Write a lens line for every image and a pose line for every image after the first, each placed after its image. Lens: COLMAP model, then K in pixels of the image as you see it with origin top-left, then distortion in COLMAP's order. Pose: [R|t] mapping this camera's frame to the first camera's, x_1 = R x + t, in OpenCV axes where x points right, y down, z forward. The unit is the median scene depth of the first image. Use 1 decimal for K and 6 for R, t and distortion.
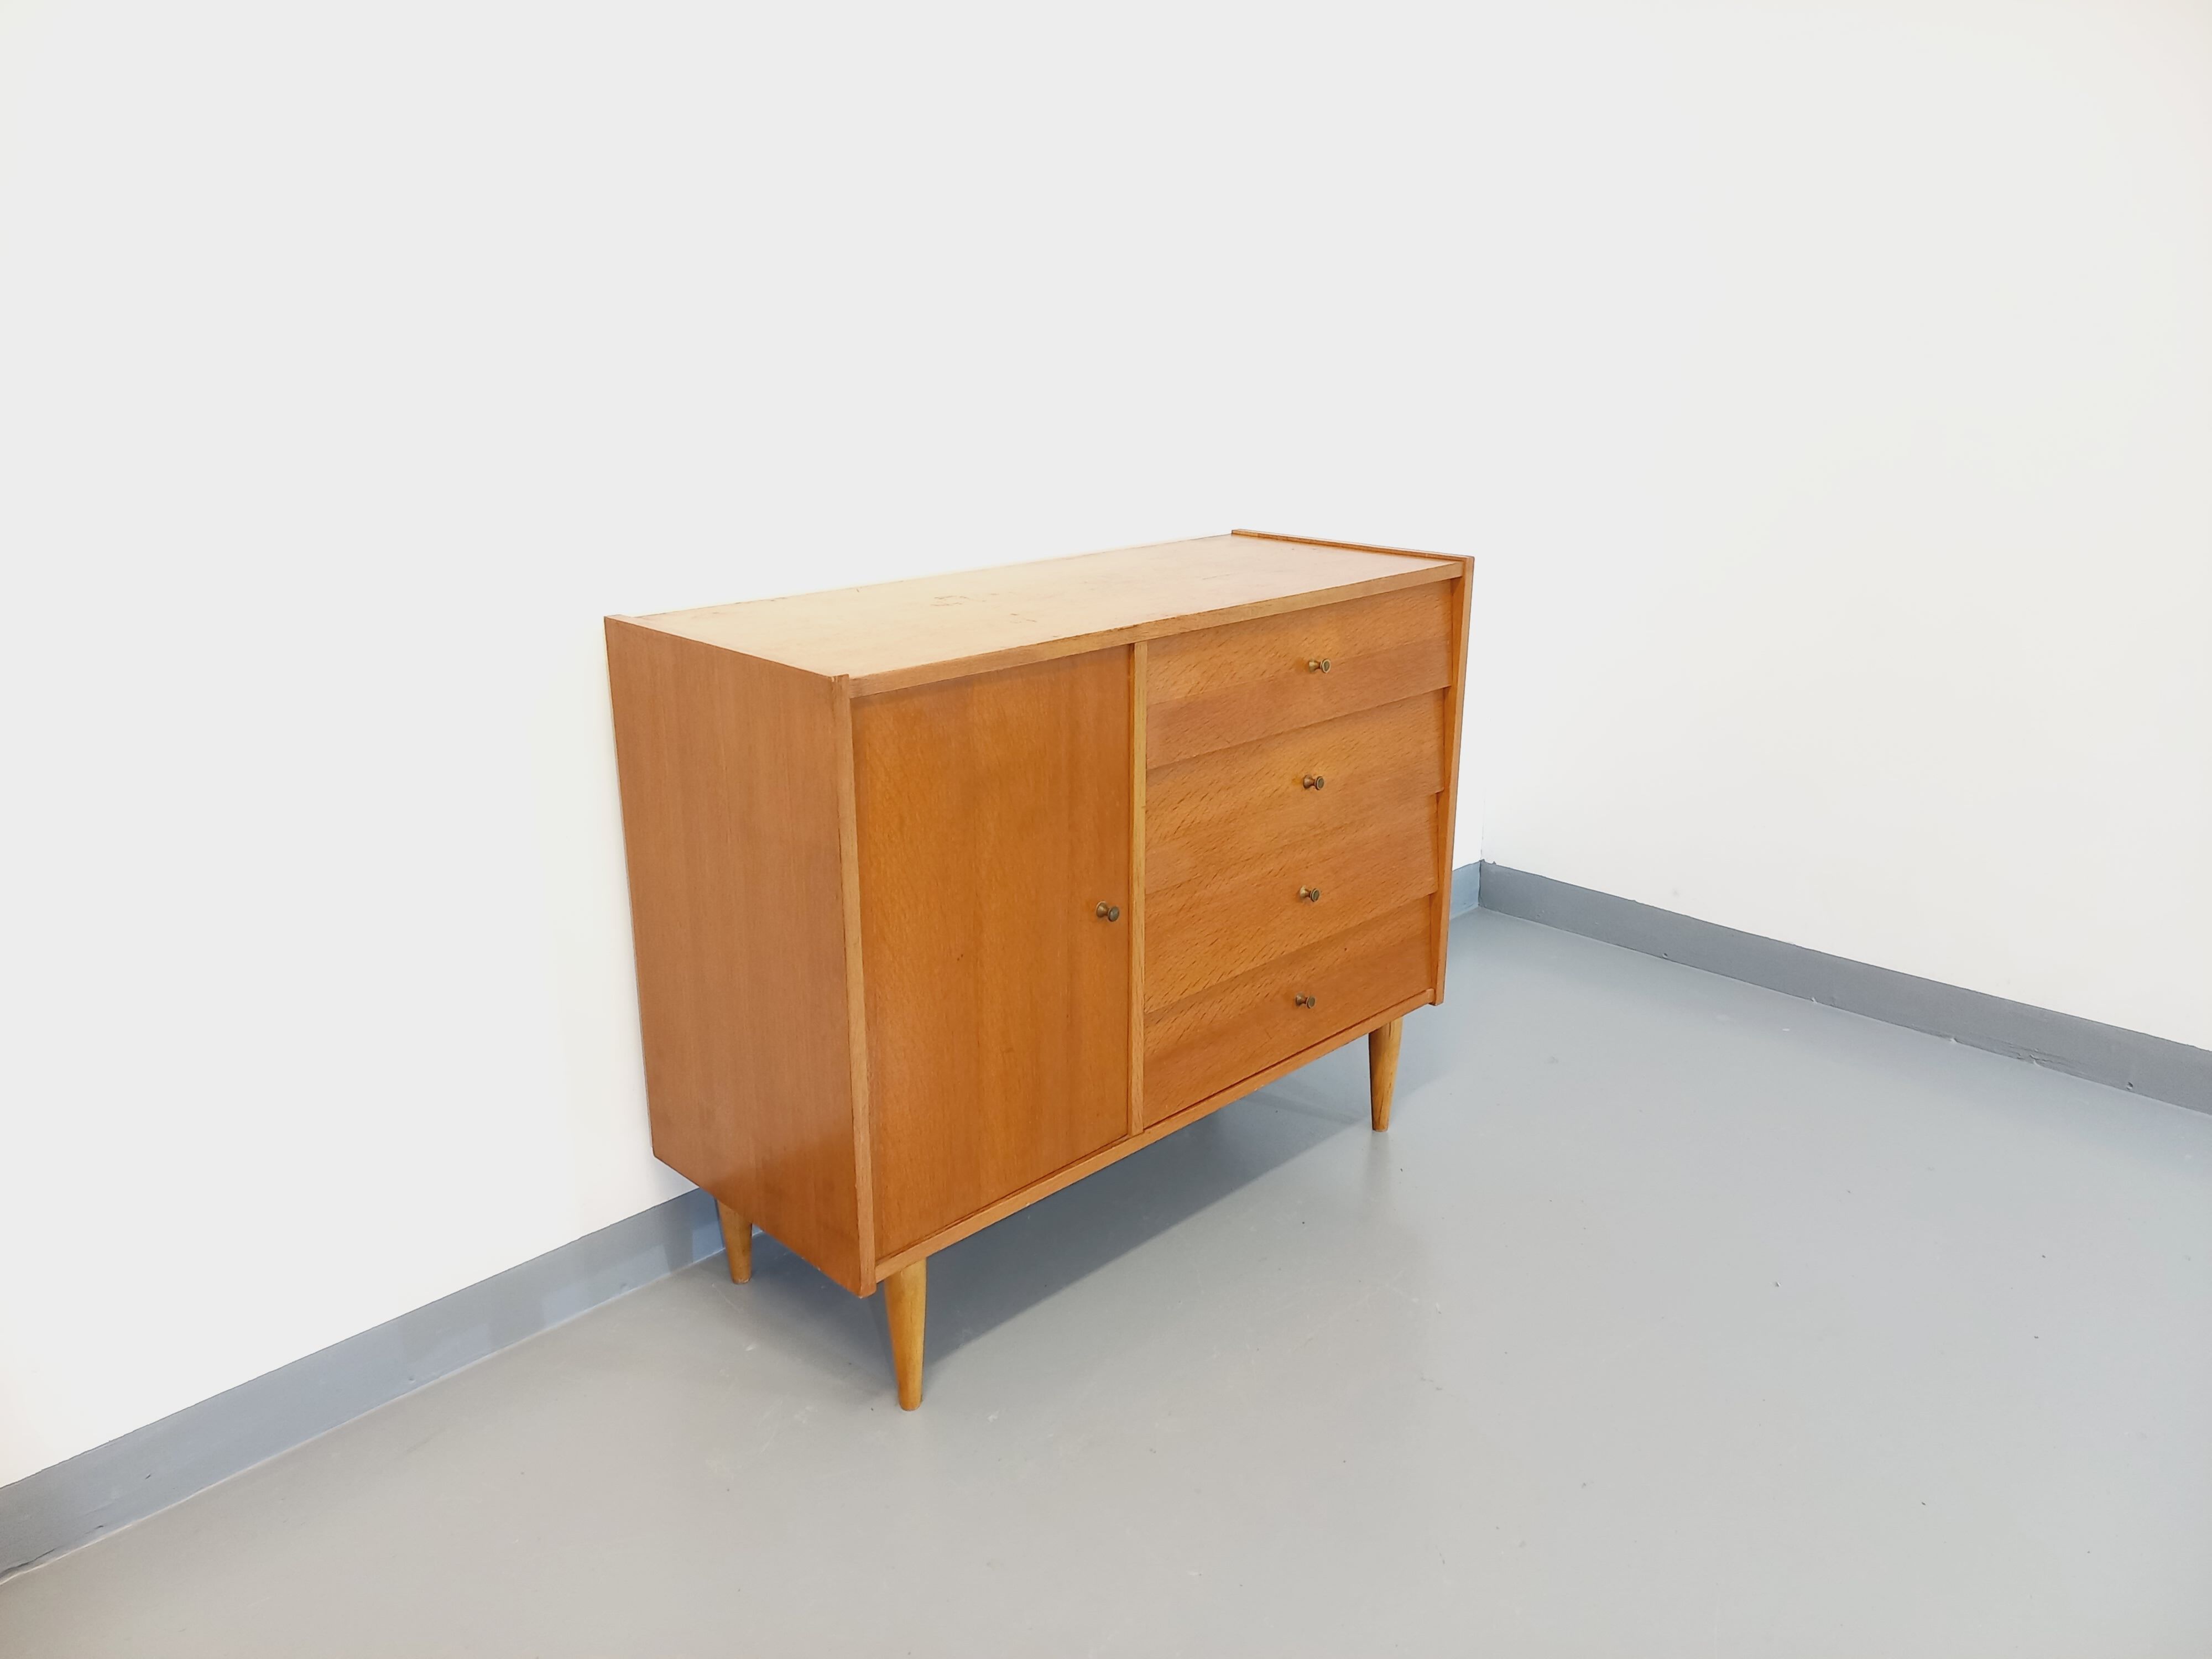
lens RADIAL K [[1623.7, 0, 1113.3], [0, 1623.7, 822.5], [0, 0, 1]] dist [0.055929, -0.022597]
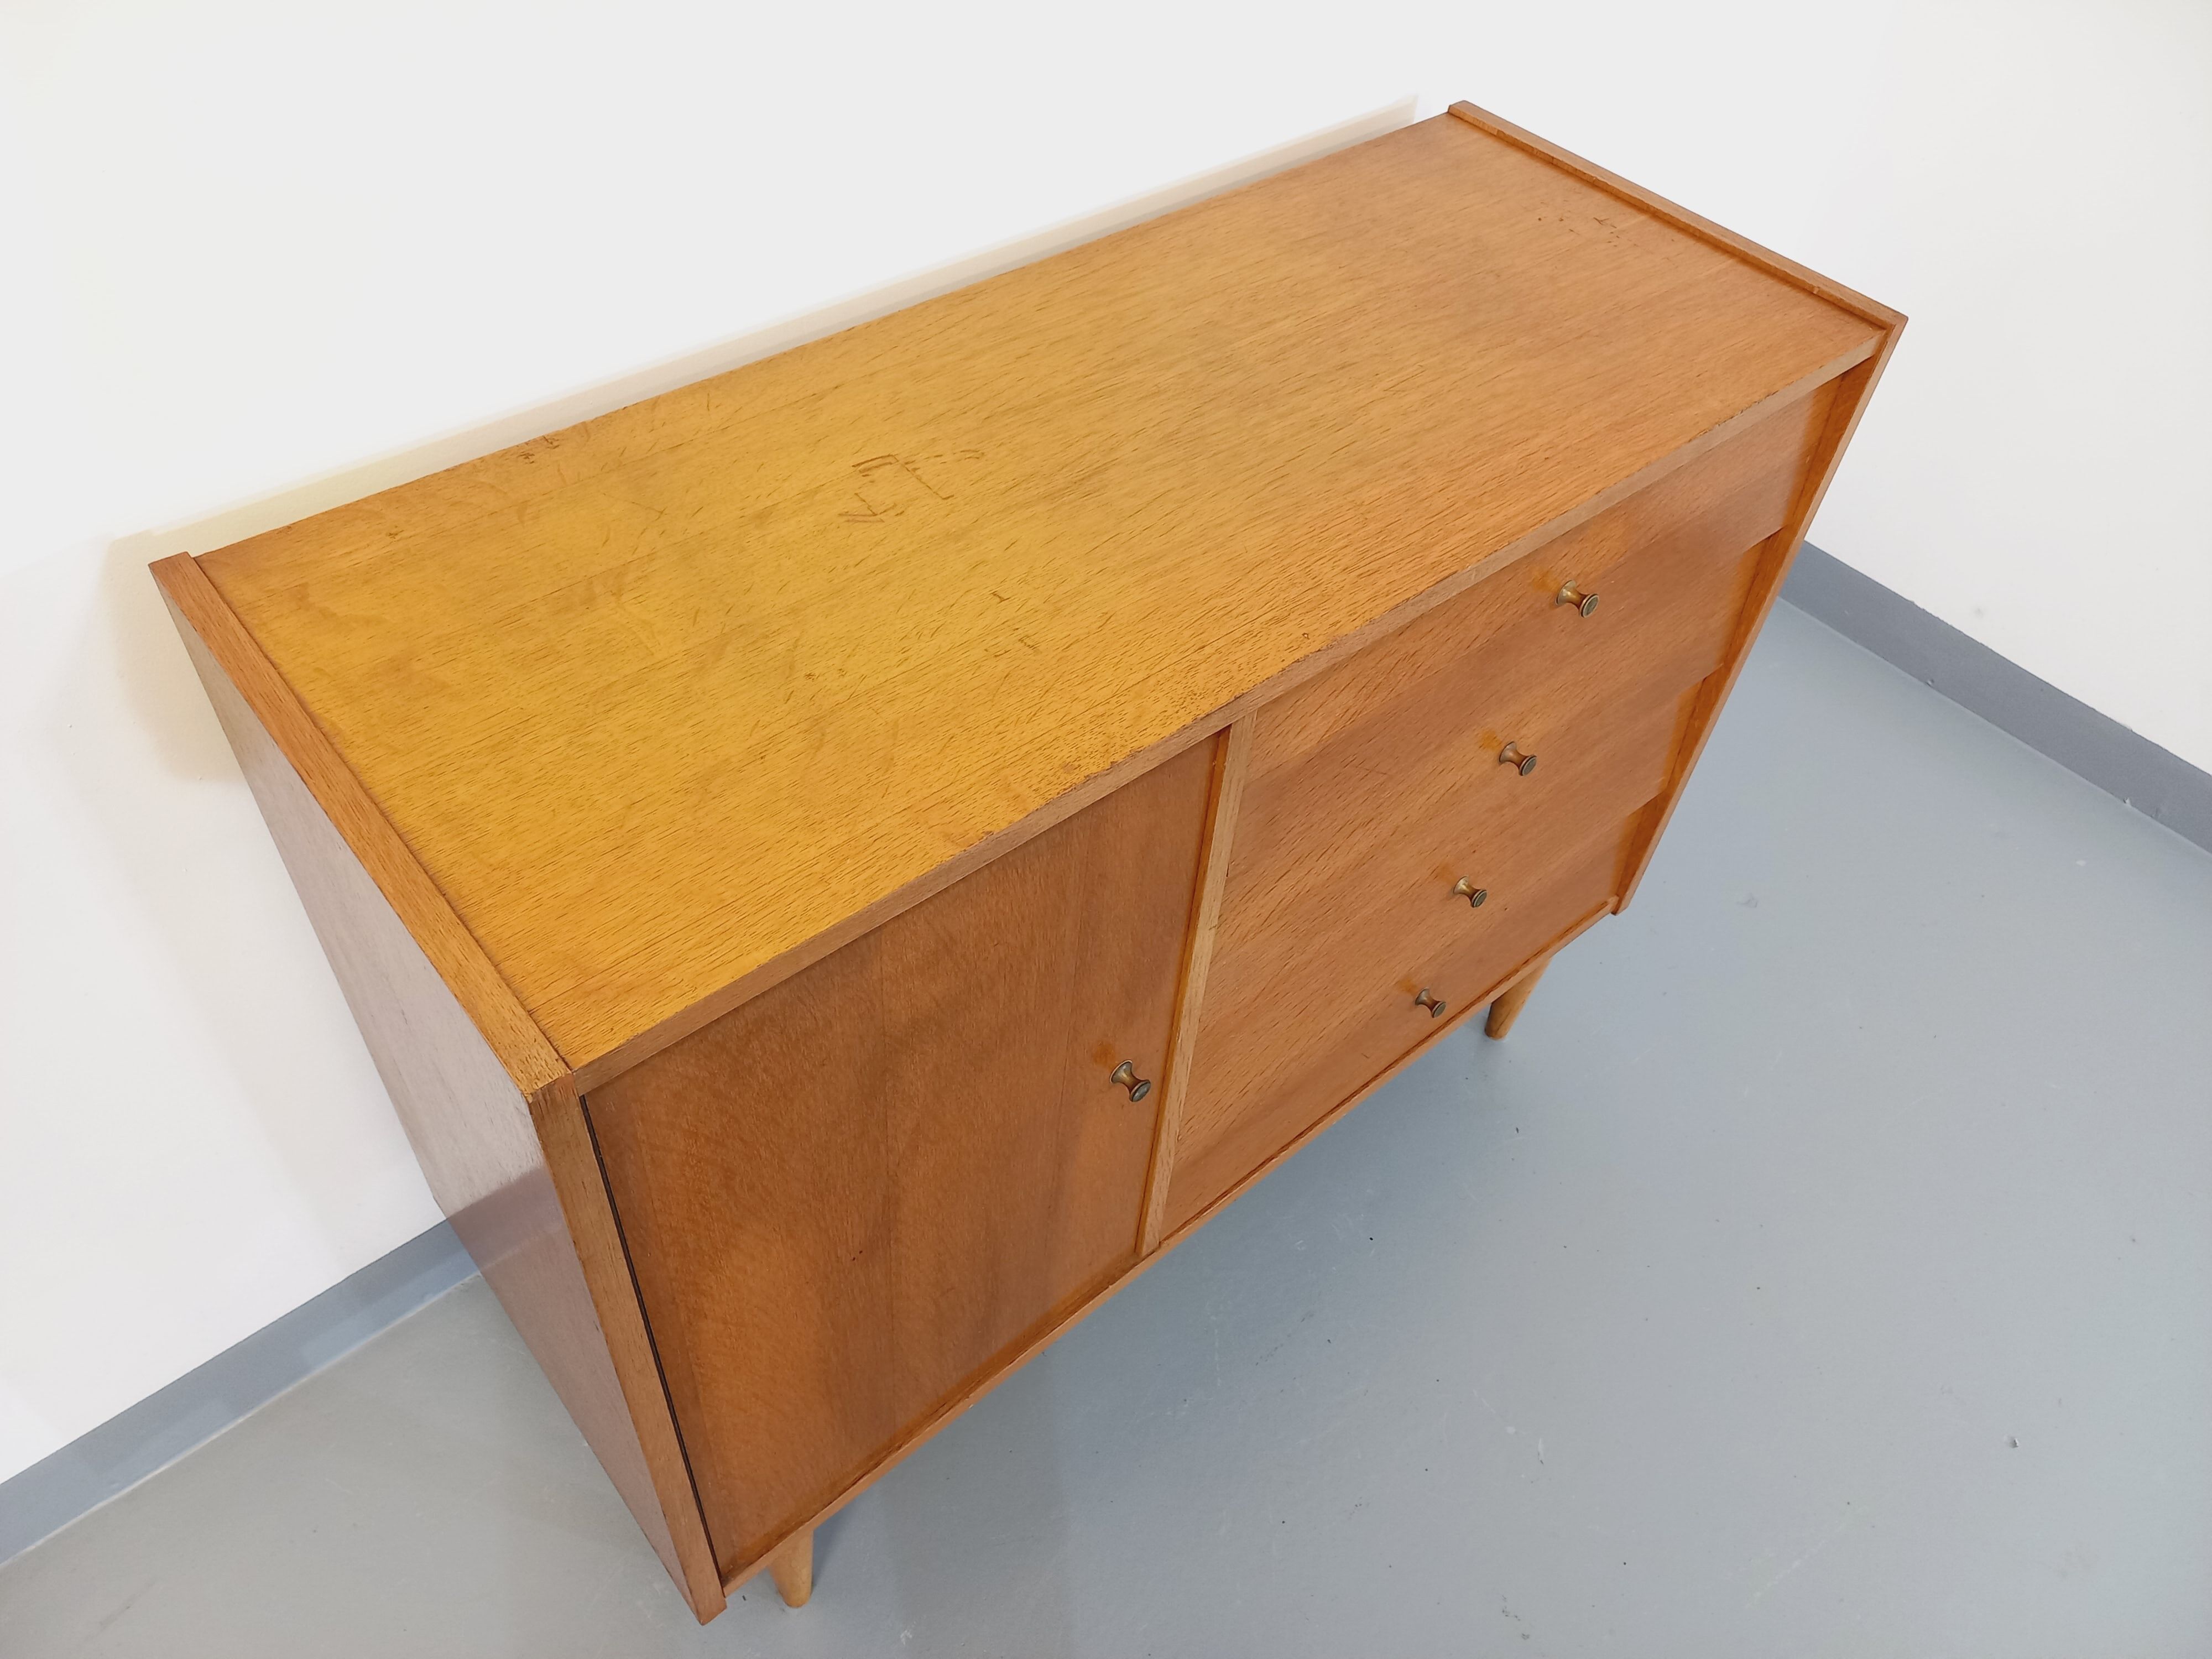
lens RADIAL K [[1623.7, 0, 1122.6], [0, 1623.7, 810.1], [0, 0, 1]] dist [0.055929, -0.022597]
pose [[0.994549, 0.104252, -0.001695, -0.014945], [-0.090330, 0.869629, 0.485372, -0.298593], [0.052075, -0.482573, 0.874306, 0.508026]]
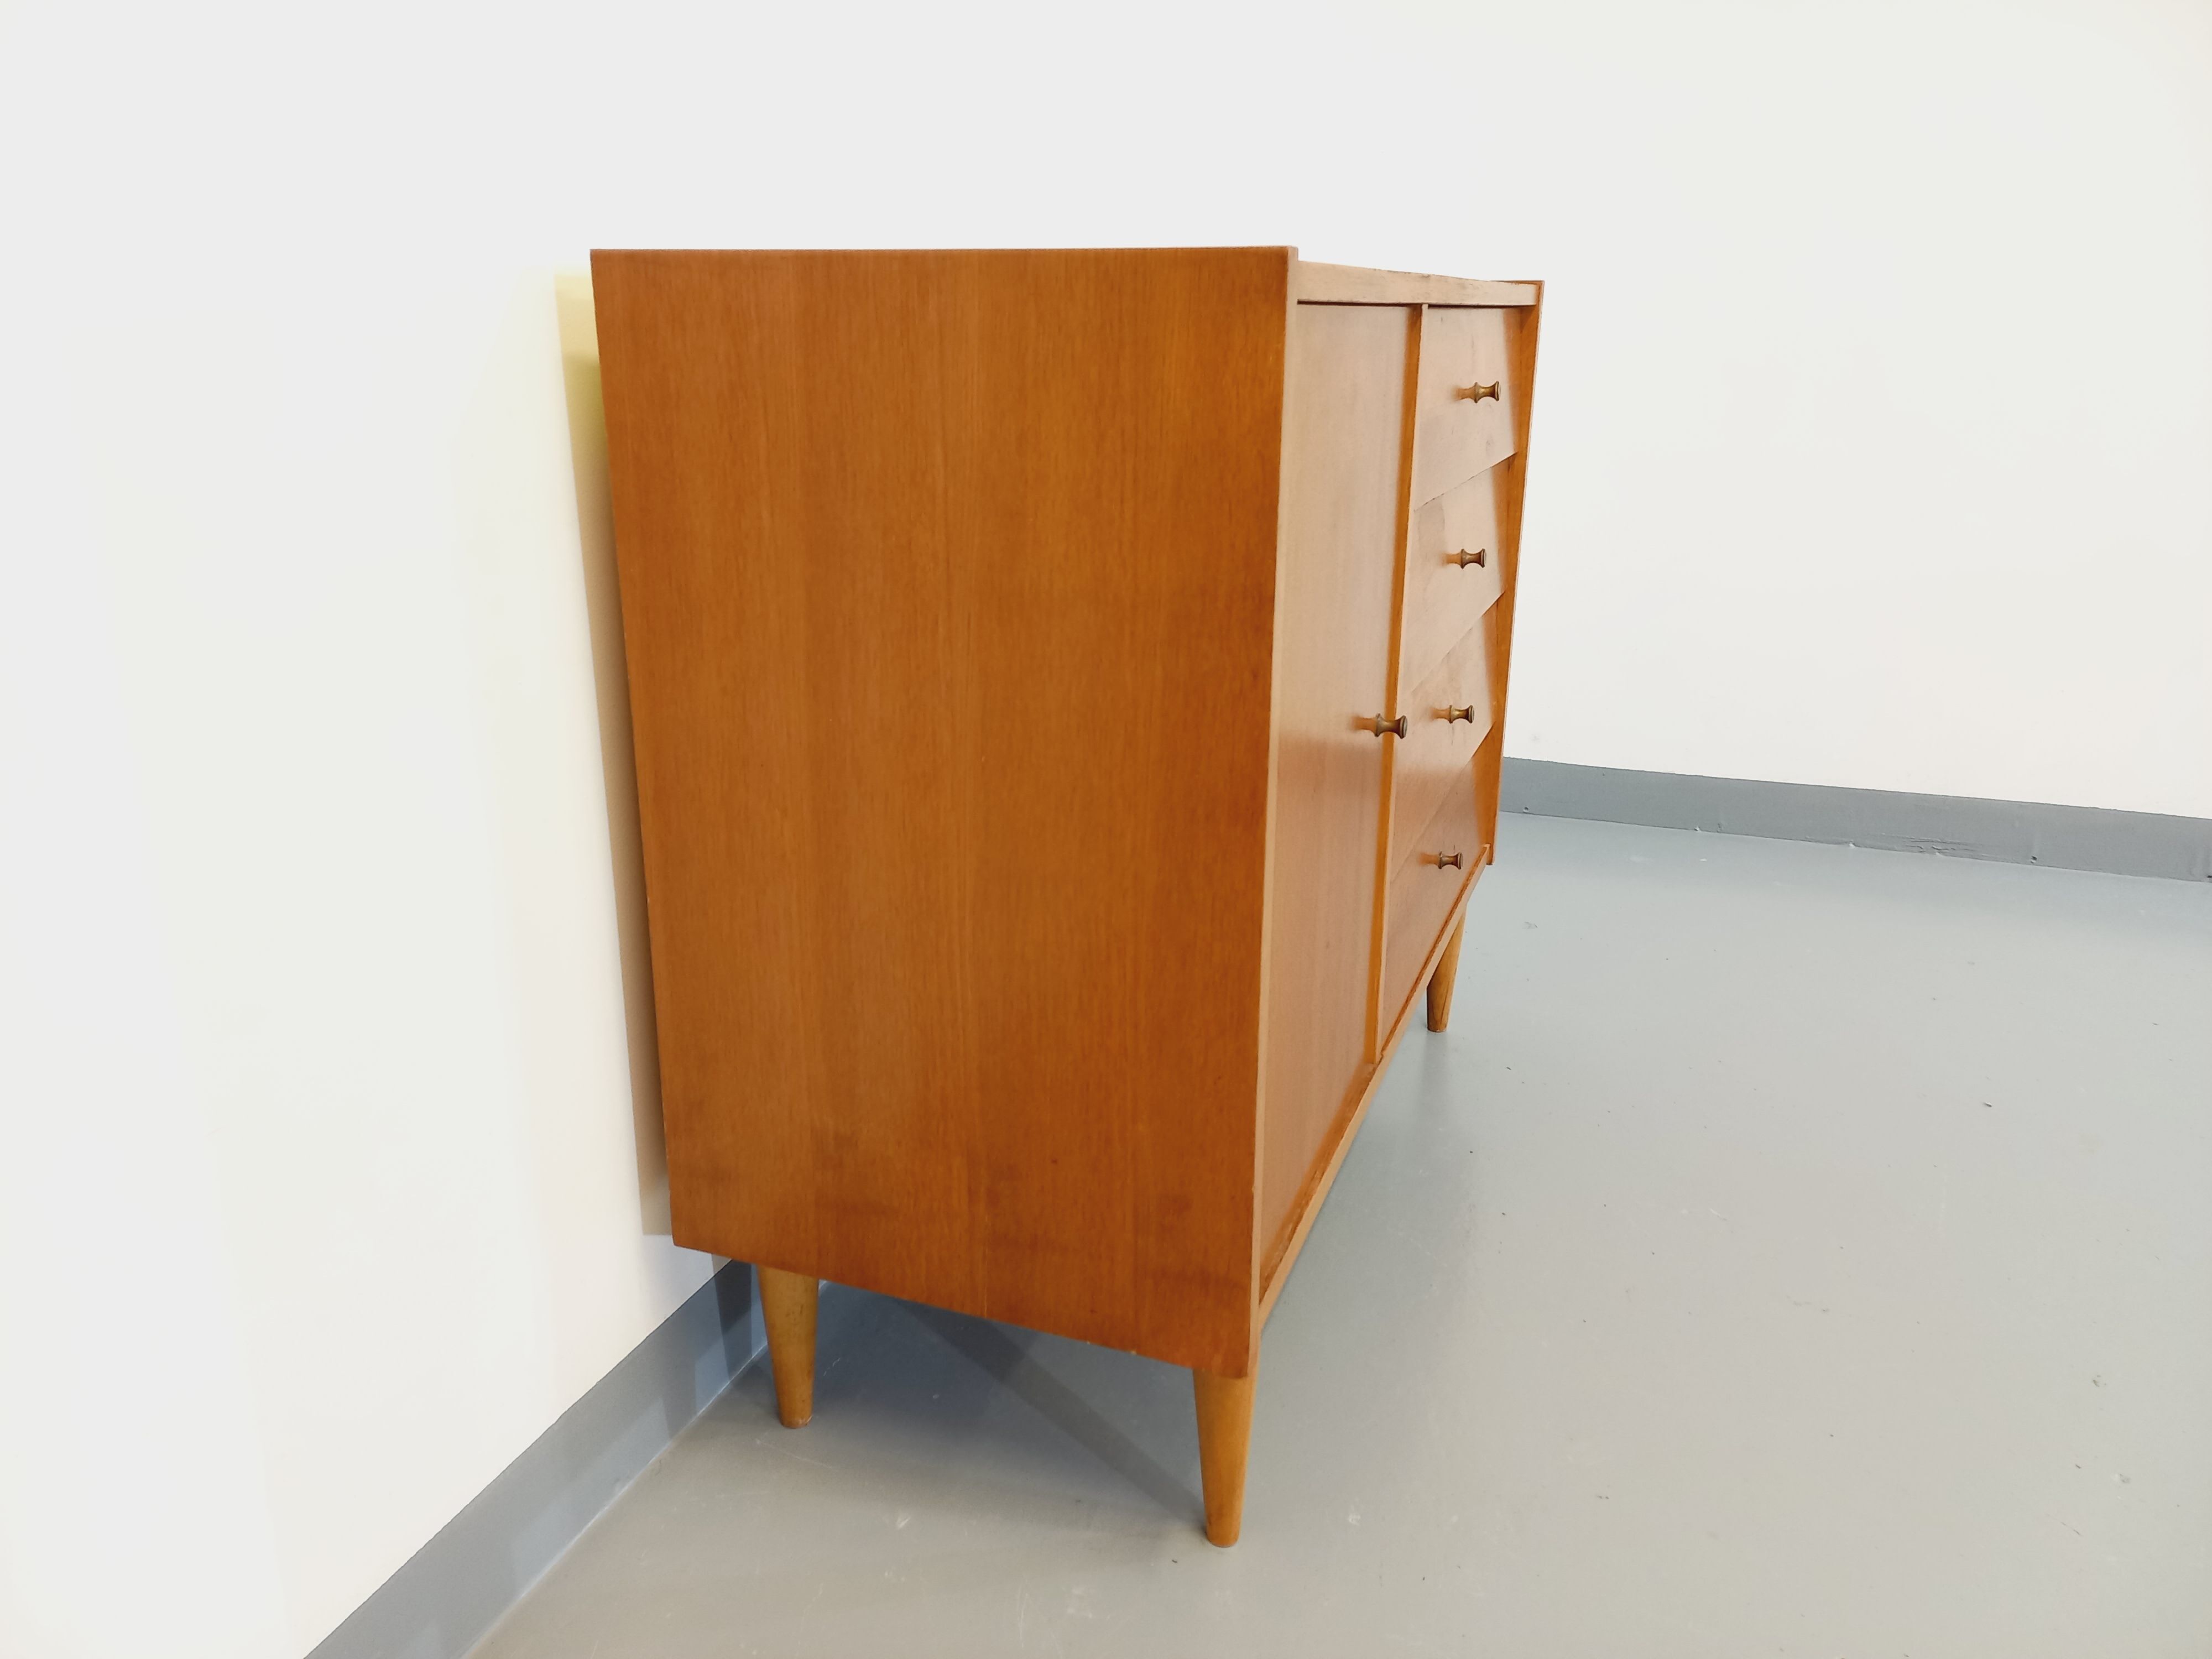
lens RADIAL K [[1623.7, 0, 1116.6], [0, 1623.7, 812.1], [0, 0, 1]] dist [0.055929, -0.022597]
pose [[0.911379, -0.118215, 0.394224, -0.356056], [0.120491, 0.992531, 0.019073, 0.060904], [-0.393535, 0.030118, 0.918816, 0.409206]]
